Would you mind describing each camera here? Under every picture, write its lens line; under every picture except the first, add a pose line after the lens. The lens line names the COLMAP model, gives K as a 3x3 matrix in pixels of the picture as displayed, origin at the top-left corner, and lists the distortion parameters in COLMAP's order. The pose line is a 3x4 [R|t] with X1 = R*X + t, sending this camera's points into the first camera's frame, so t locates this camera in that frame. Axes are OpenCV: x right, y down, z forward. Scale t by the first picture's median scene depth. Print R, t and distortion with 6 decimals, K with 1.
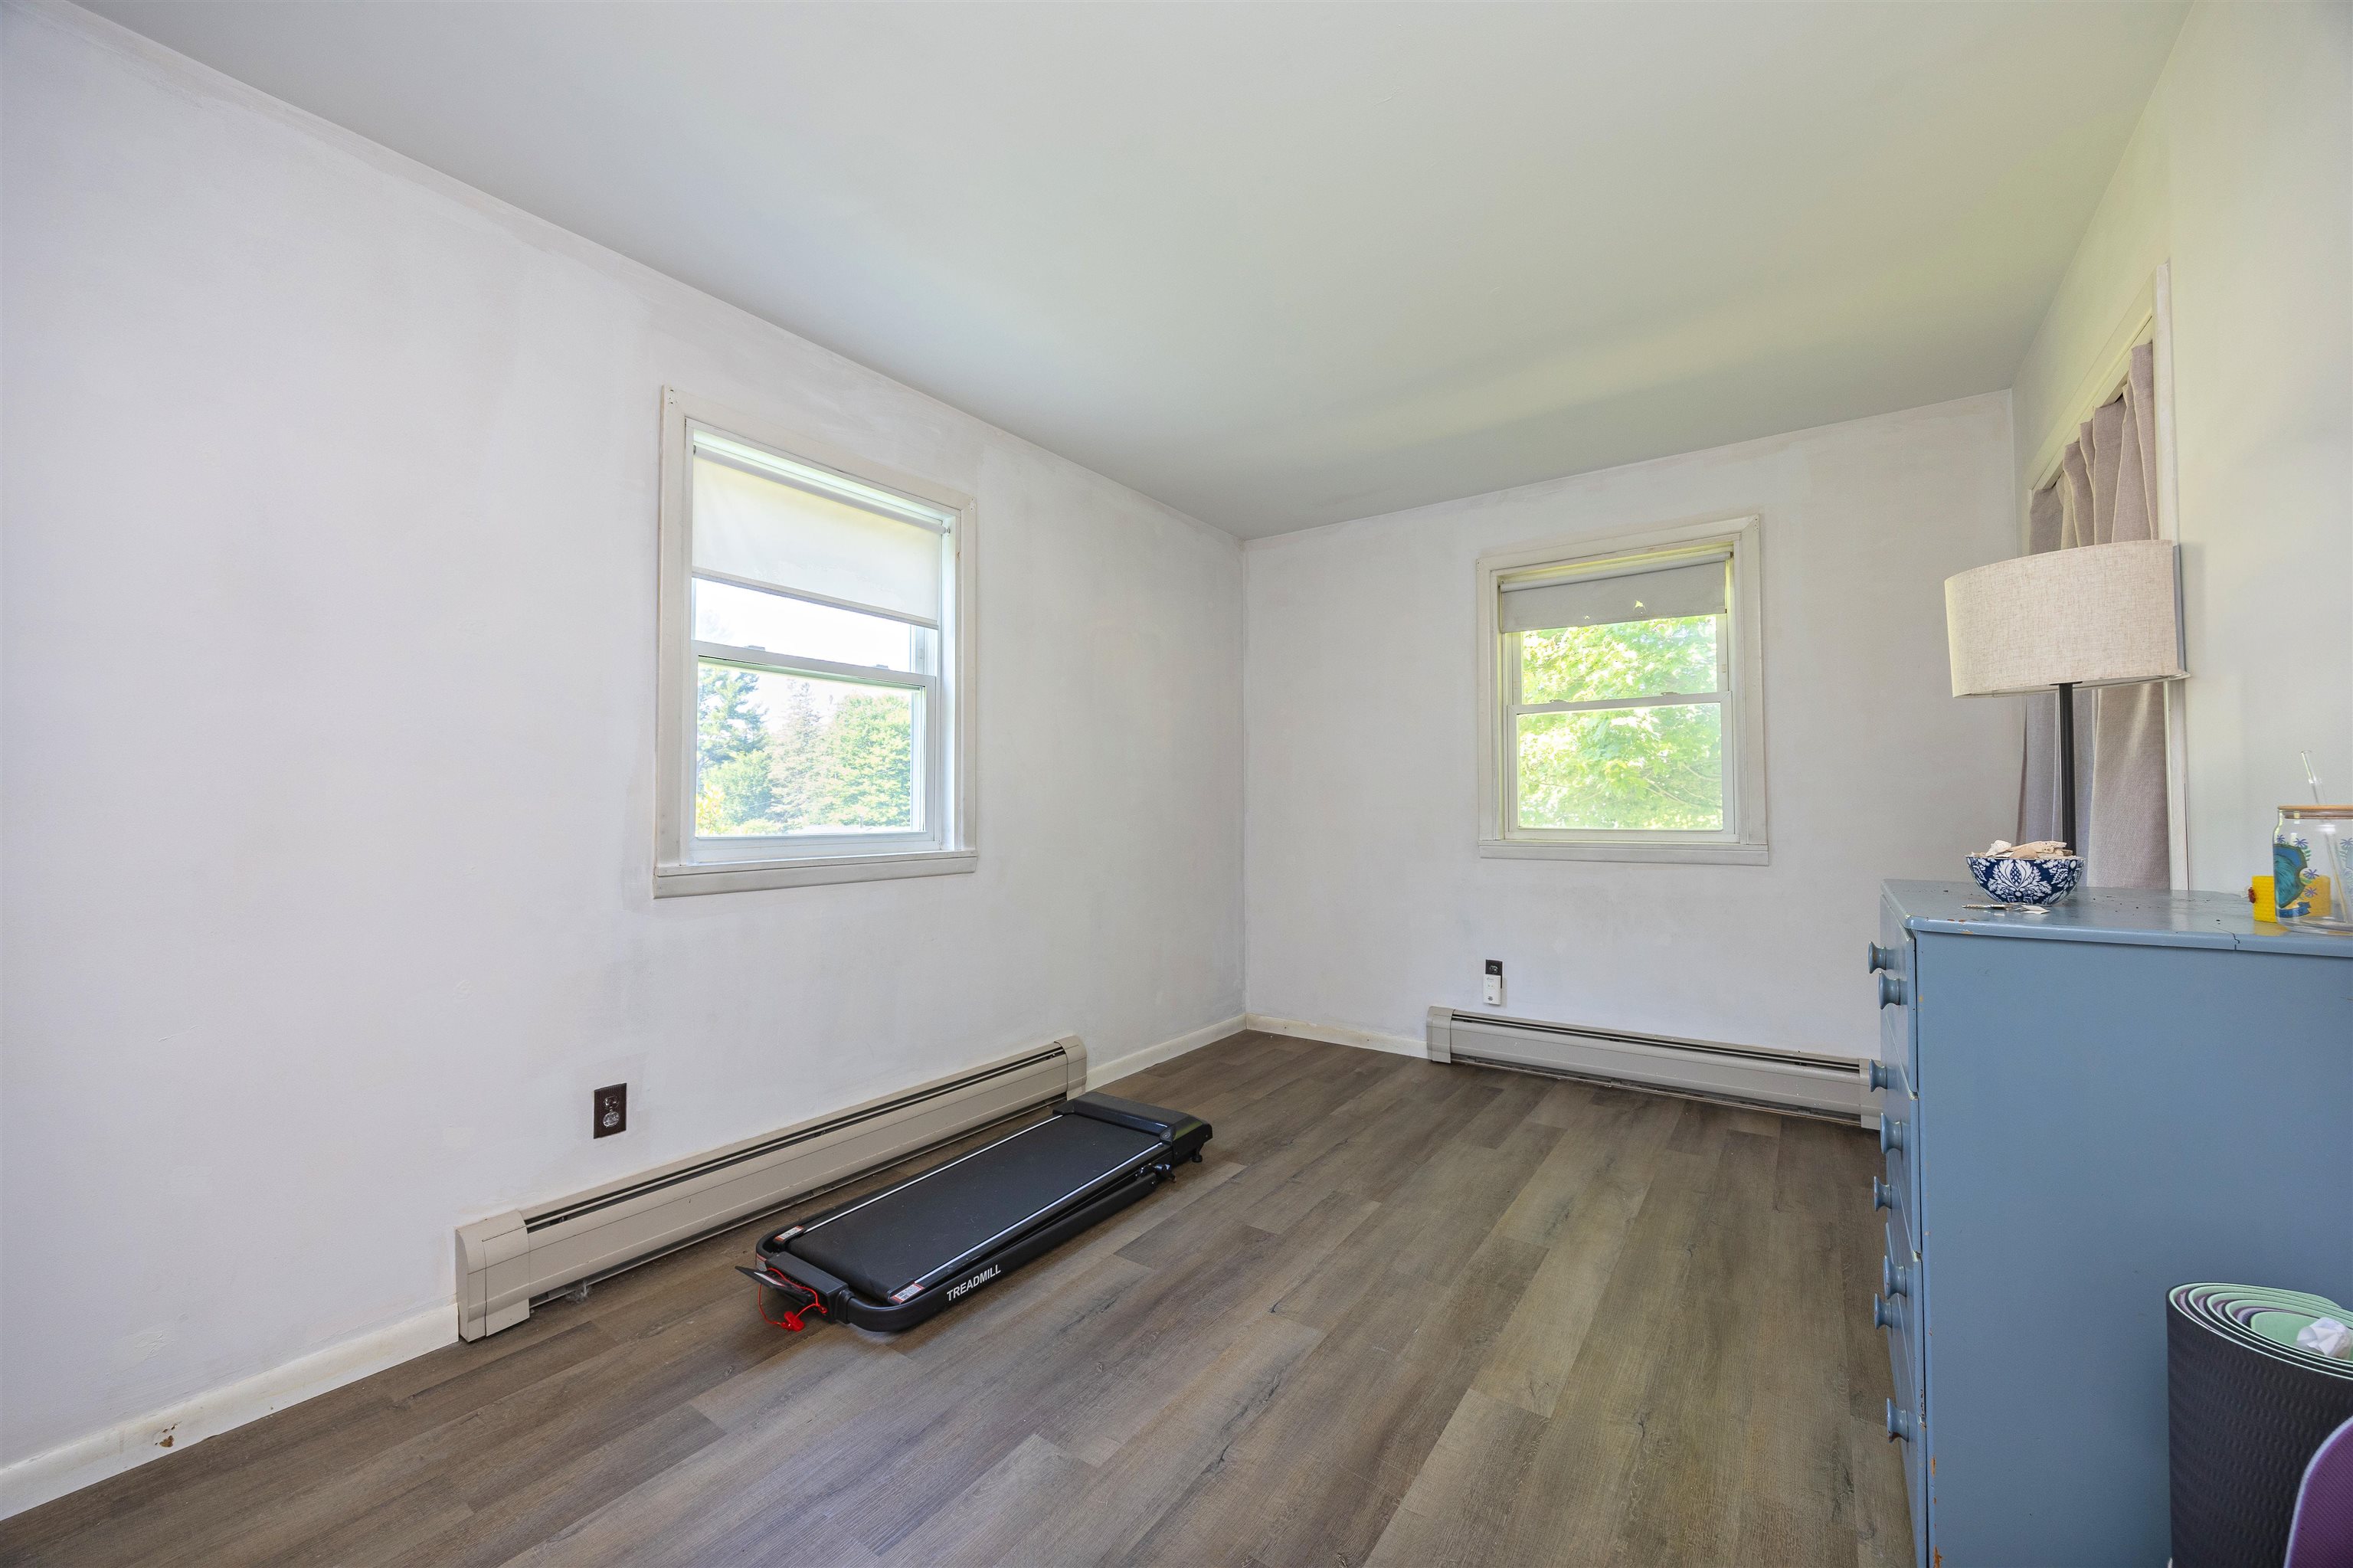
lens RADIAL K [[913.6, 0, 1177.0], [0, 913.6, 785.6], [0, 0, 1]] dist [0.000820, 0.000121]
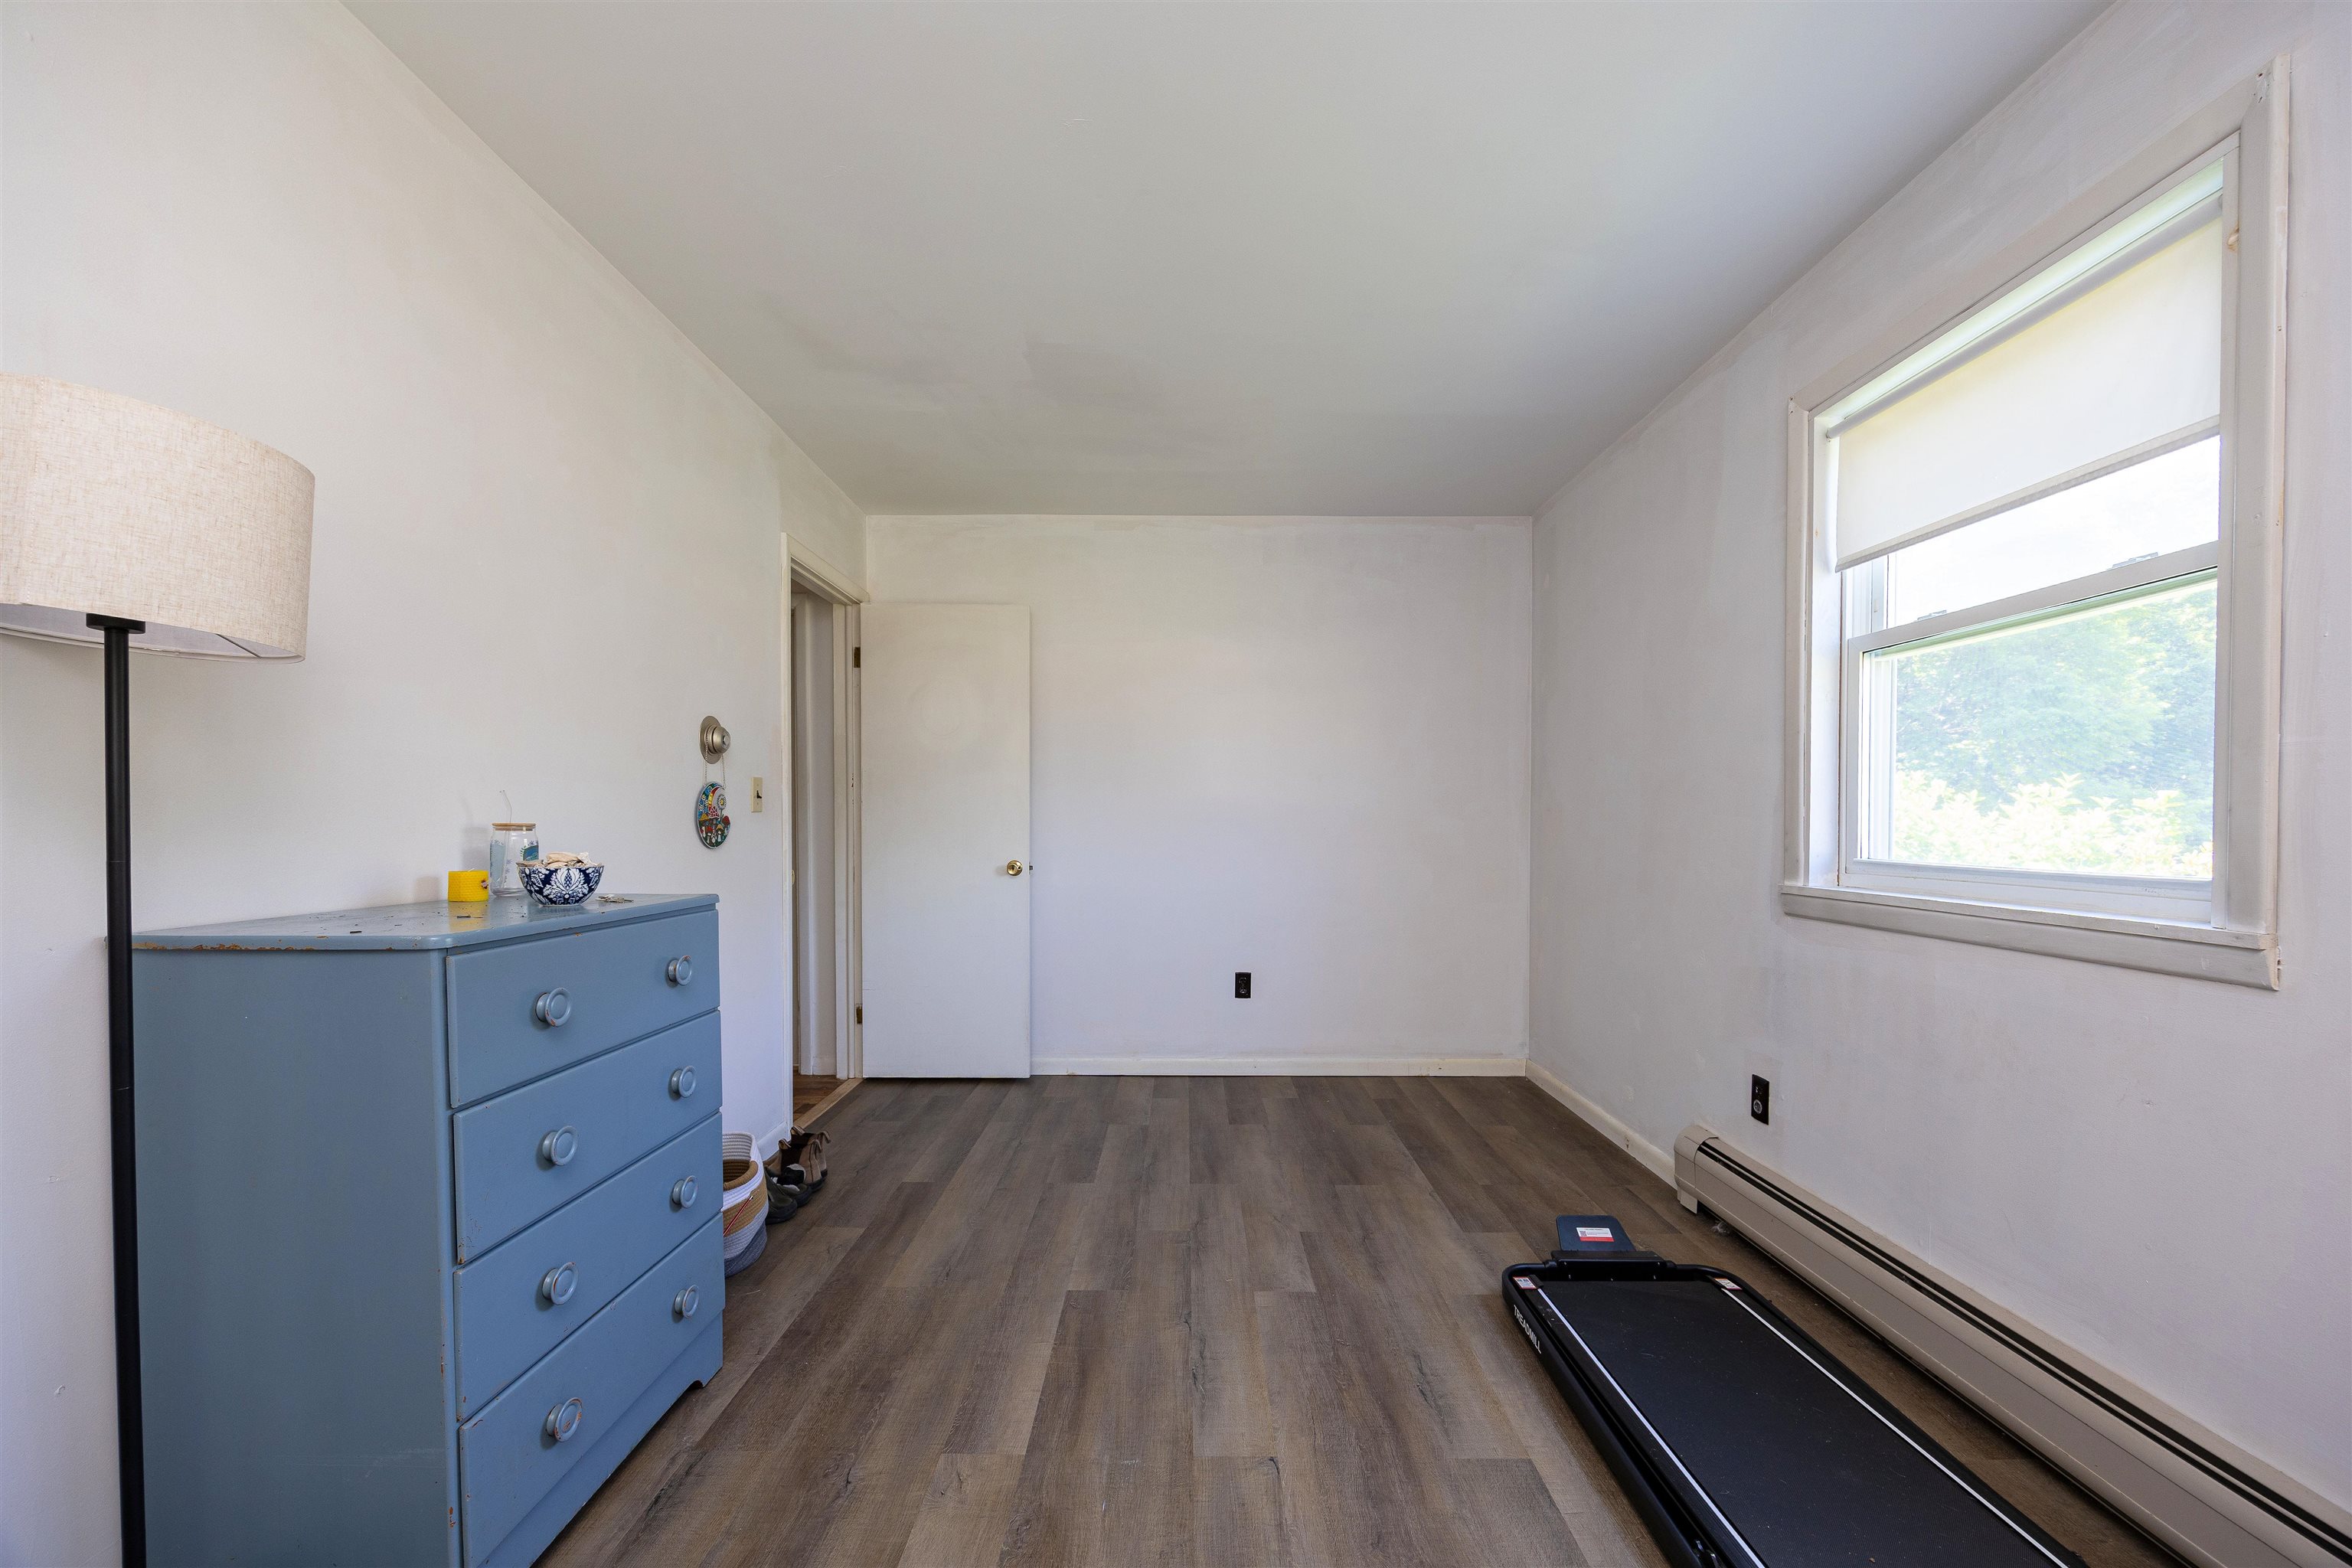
lens RADIAL K [[913.2, 0, 1204.3], [0, 913.2, 837.6], [0, 0, 1]] dist [0.000820, 0.000121]
pose [[-0.805532, 0.013580, -0.592397, 0.706870], [0.016012, 0.999871, 0.001148, 0.033263], [0.592336, -0.008560, -0.805646, 1.842457]]
